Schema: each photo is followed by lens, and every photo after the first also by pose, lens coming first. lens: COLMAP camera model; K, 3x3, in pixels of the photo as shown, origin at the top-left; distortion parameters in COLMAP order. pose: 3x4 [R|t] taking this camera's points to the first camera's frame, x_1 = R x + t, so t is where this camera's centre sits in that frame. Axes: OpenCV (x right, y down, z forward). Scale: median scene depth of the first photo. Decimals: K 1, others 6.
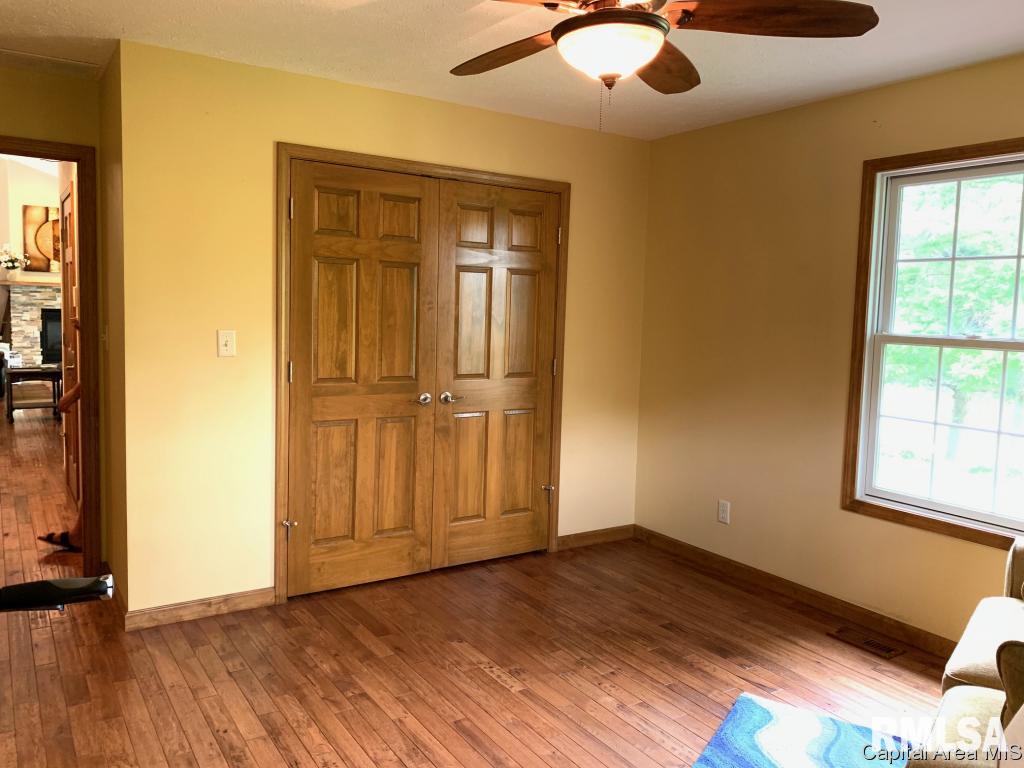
lens RADIAL K [[789.4, 0, 512.1], [0, 789.4, 371.6], [0, 0, 1]] dist [0.008302, -0.005486]
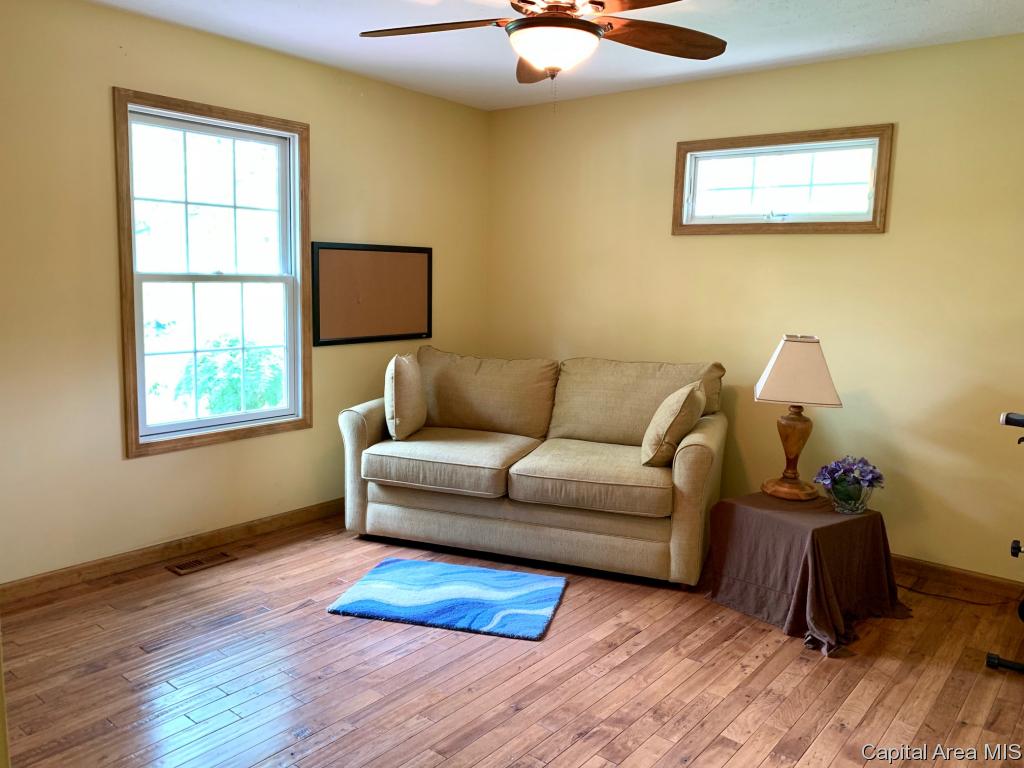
lens RADIAL K [[789.4, 0, 512.1], [0, 789.4, 371.6], [0, 0, 1]] dist [0.008302, -0.005486]
pose [[-0.297163, -0.156467, 0.941920, -0.668112], [0.043746, 0.983215, 0.177128, -0.086543], [-0.953824, 0.093841, -0.285330, 0.911319]]
